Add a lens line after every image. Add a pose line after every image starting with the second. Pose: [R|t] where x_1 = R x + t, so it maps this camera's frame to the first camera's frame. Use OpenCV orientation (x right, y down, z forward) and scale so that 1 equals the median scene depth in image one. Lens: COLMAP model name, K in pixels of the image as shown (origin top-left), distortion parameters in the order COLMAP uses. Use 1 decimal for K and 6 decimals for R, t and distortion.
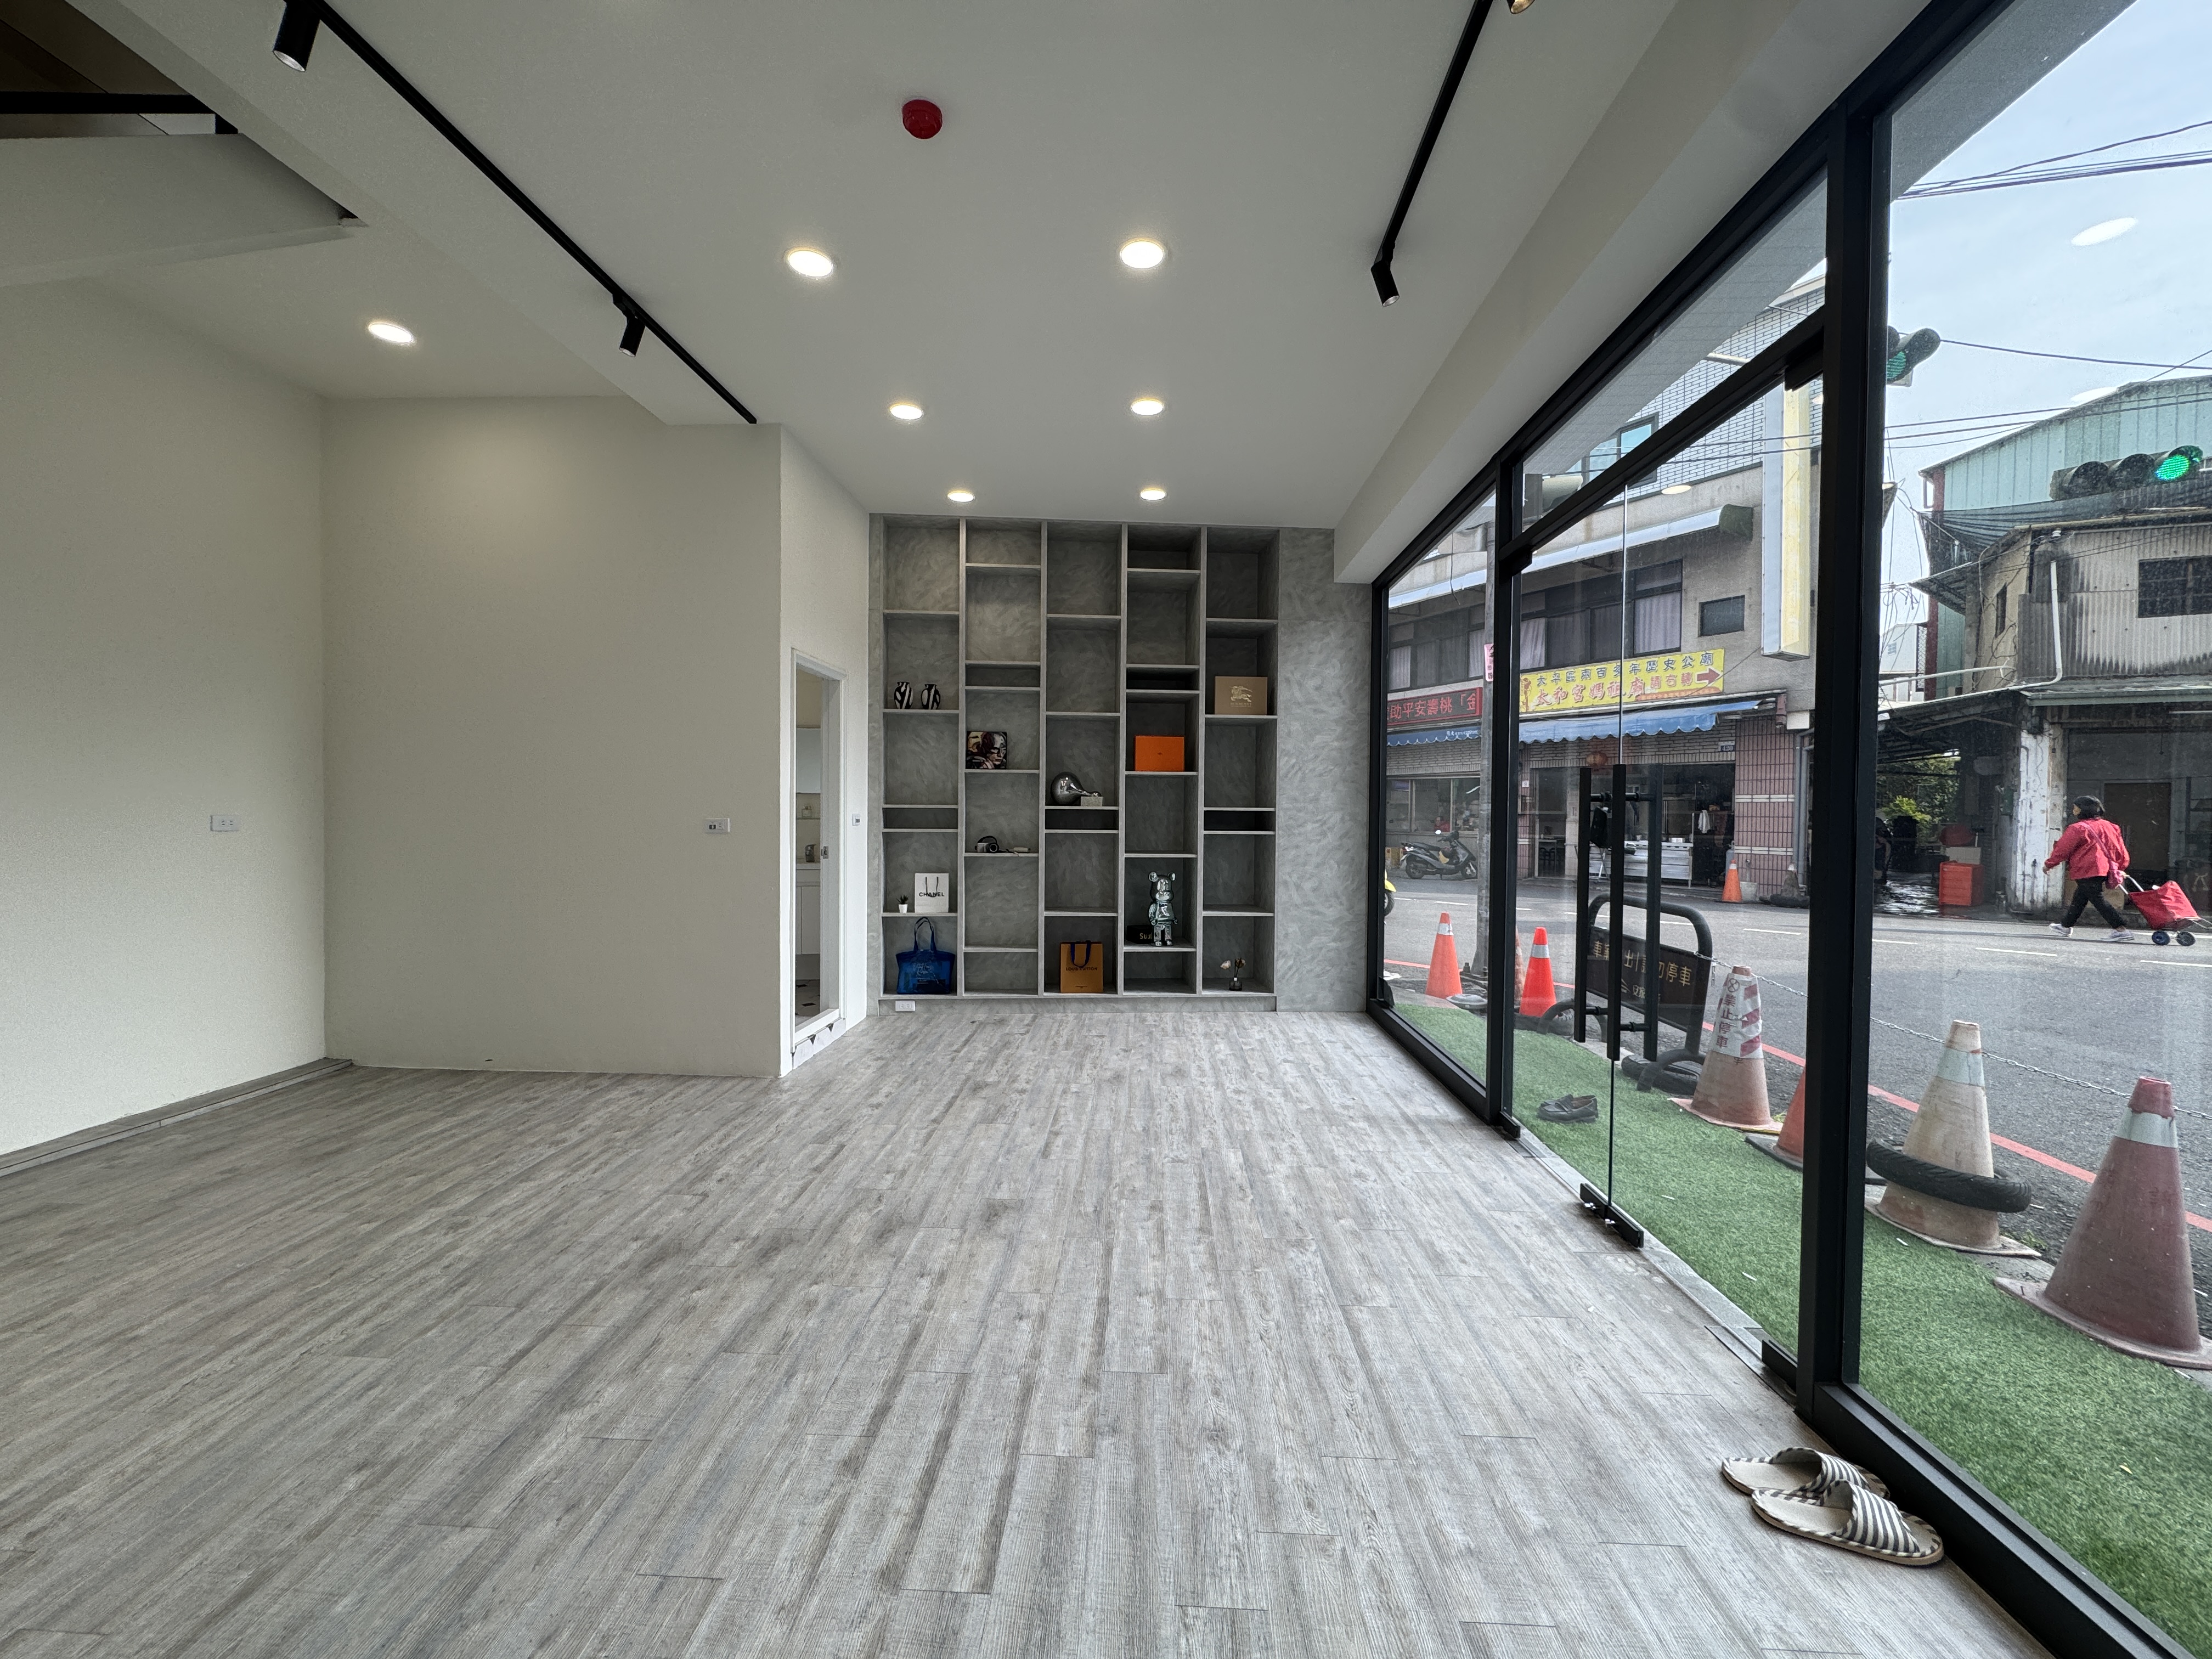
lens RADIAL K [[884.0, 0, 1104.7], [0, 884.0, 829.6], [0, 0, 1]] dist [-0.003332, 0.000772]
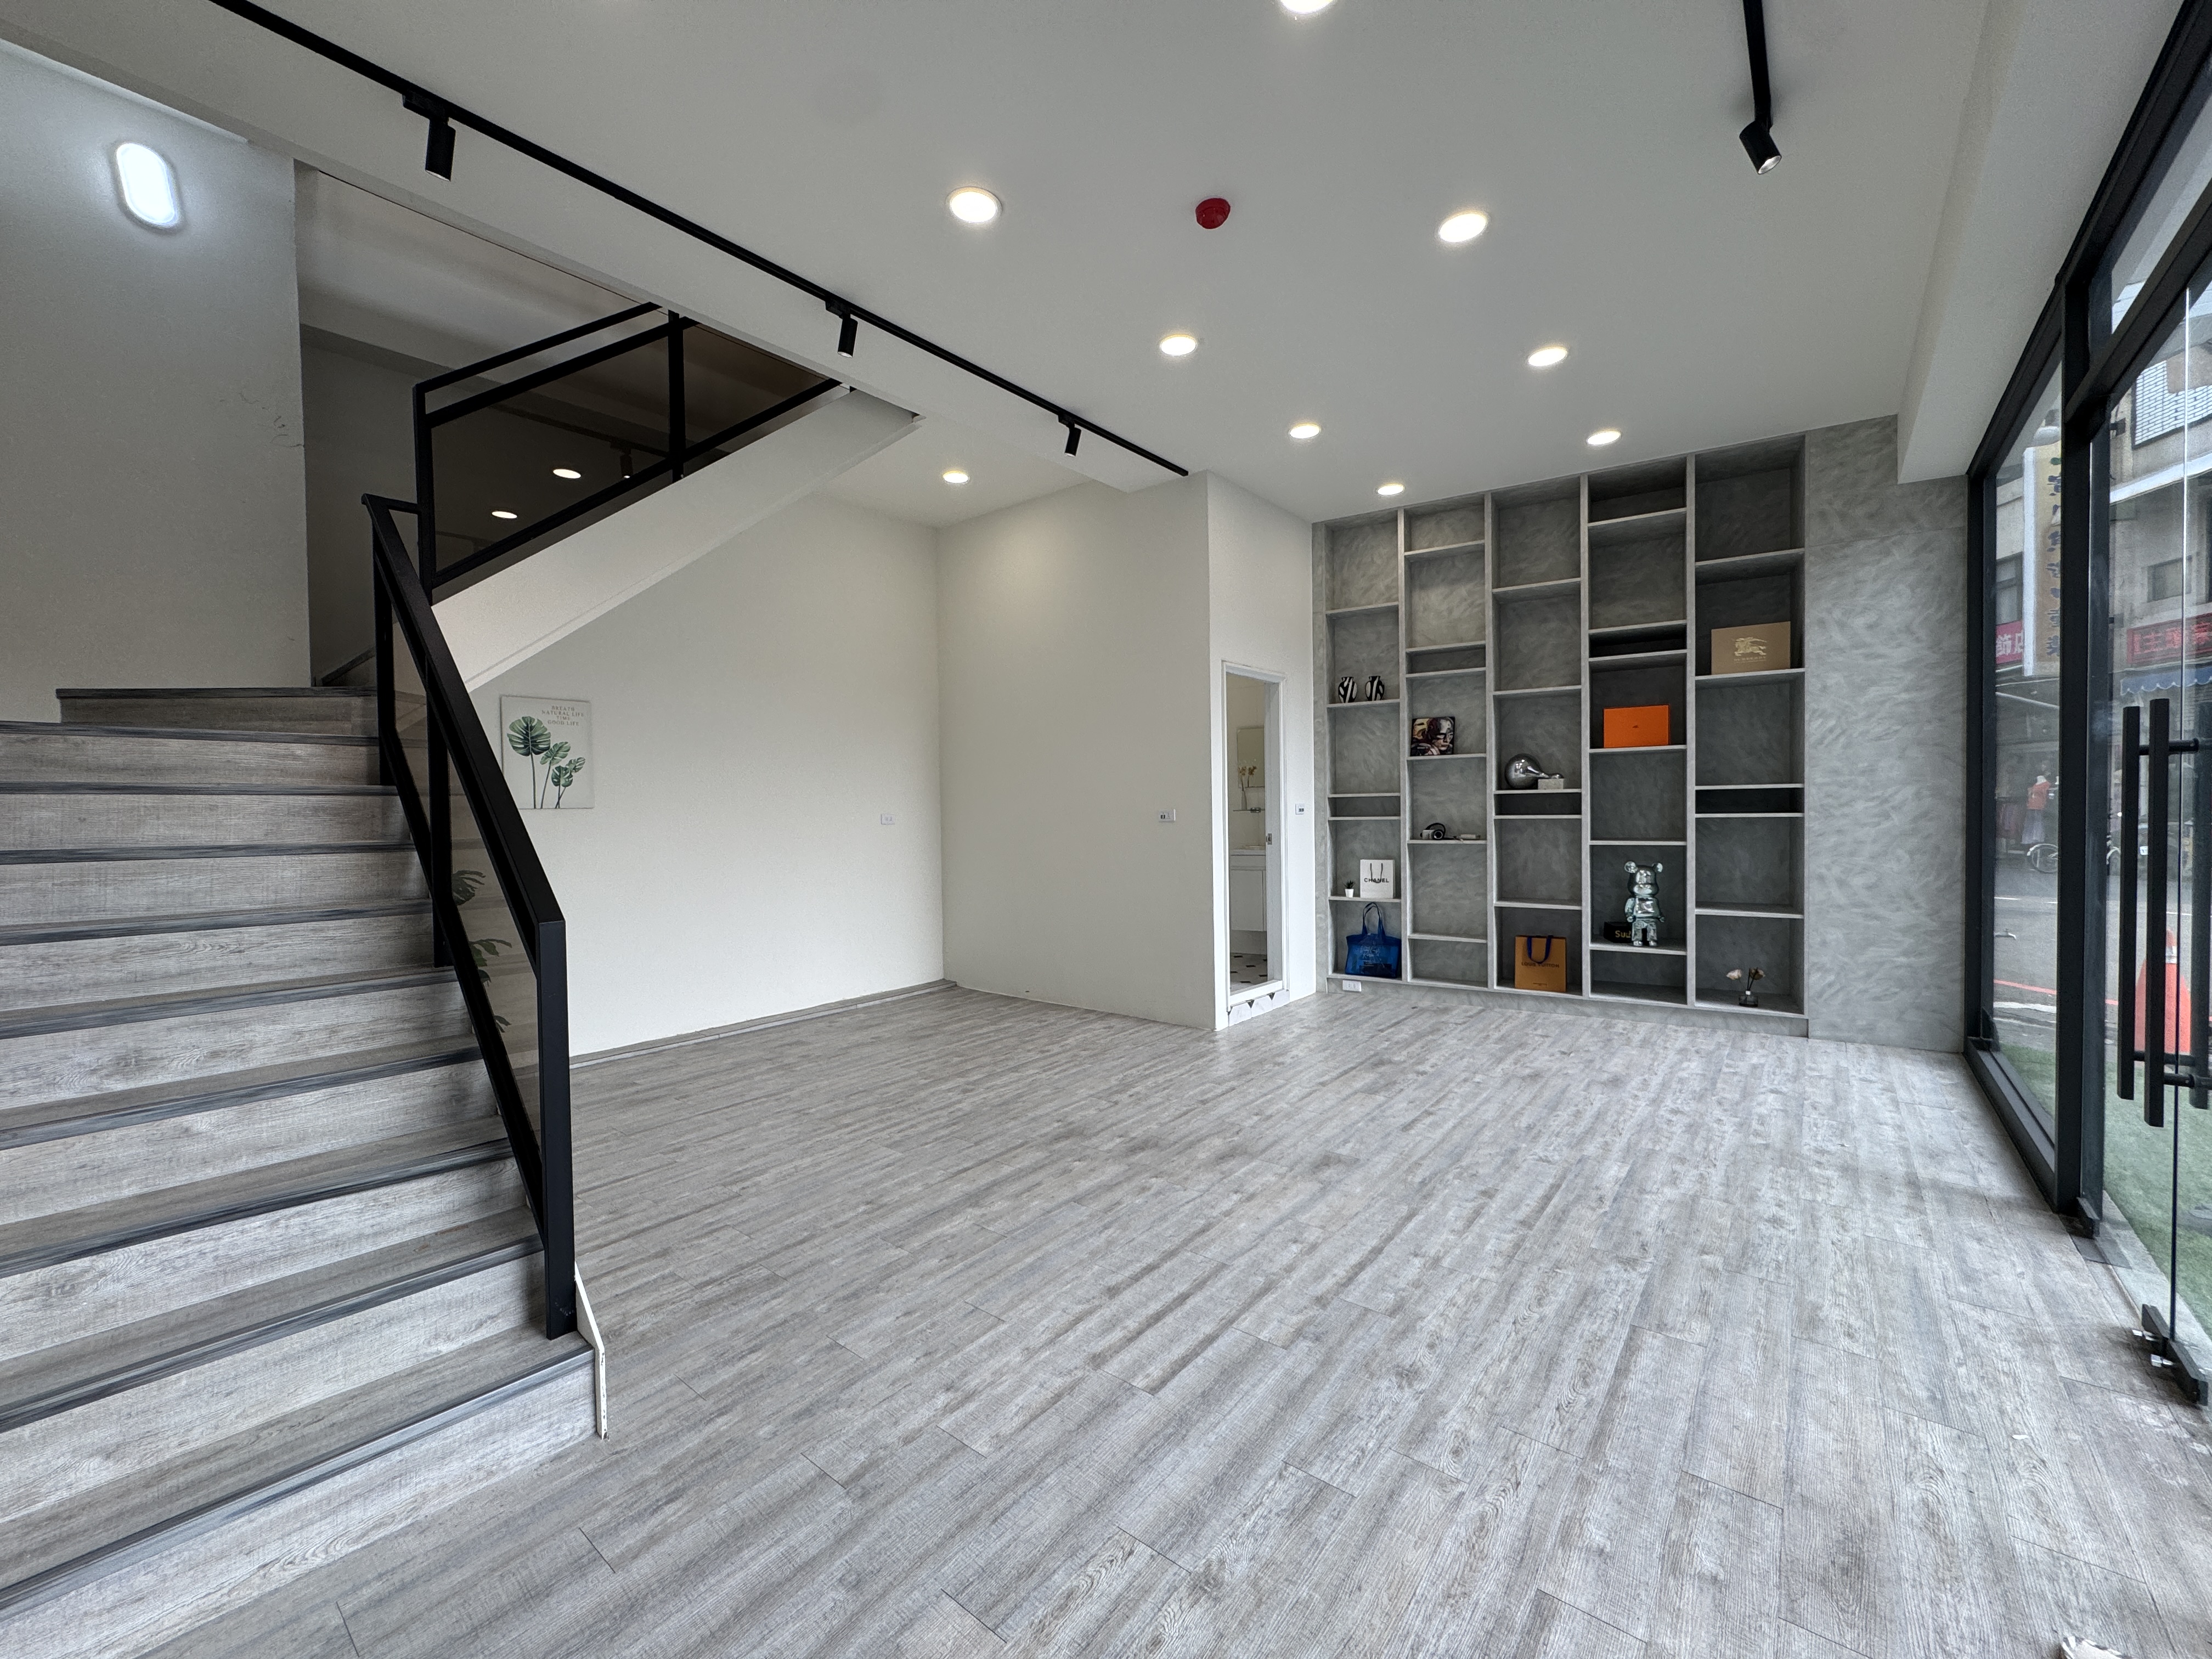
lens RADIAL K [[884.0, 0, 1100.5], [0, 884.0, 833.7], [0, 0, 1]] dist [-0.003332, 0.000772]
pose [[0.807588, -0.005444, -0.589722, 0.249640], [0.012096, 0.999900, 0.007334, 0.012217], [0.589623, -0.013056, 0.807573, -0.037139]]
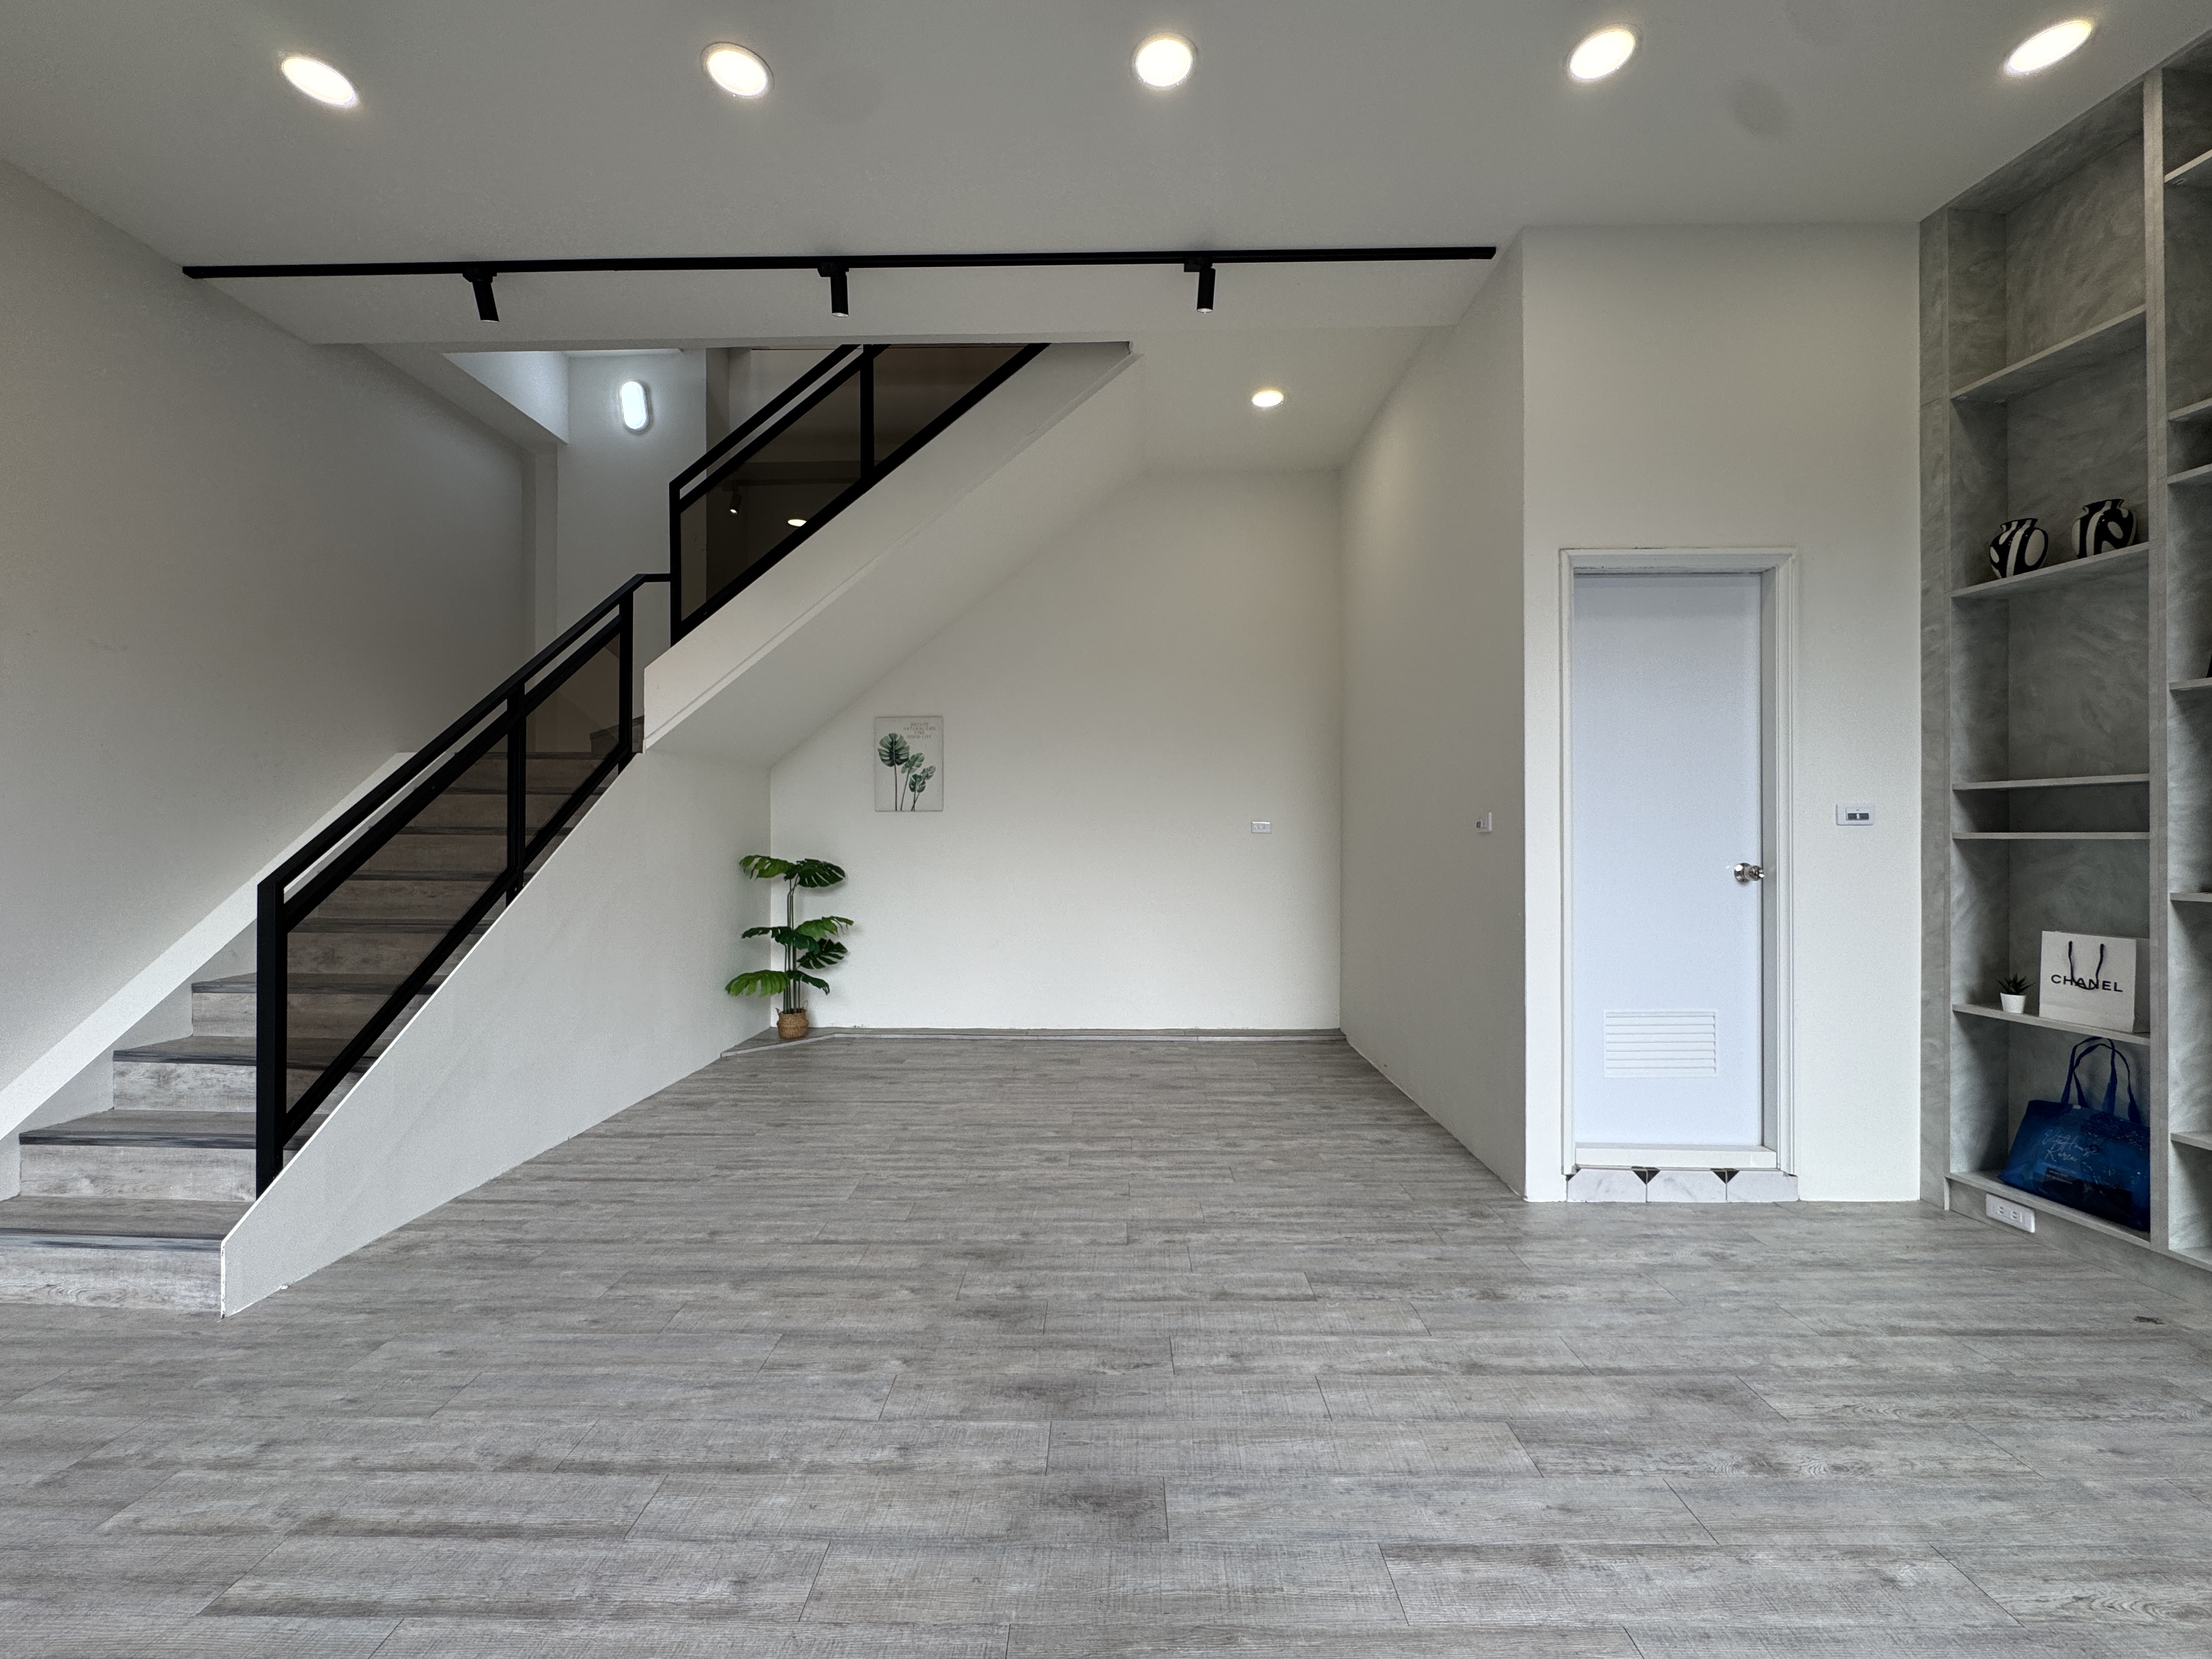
lens RADIAL K [[884.0, 0, 1104.4], [0, 884.0, 832.8], [0, 0, 1]] dist [-0.003332, 0.000772]
pose [[0.042298, -0.009413, -0.999061, 0.356748], [-0.019379, 0.999760, -0.010240, 0.021449], [0.998917, 0.019794, 0.042106, 0.812062]]
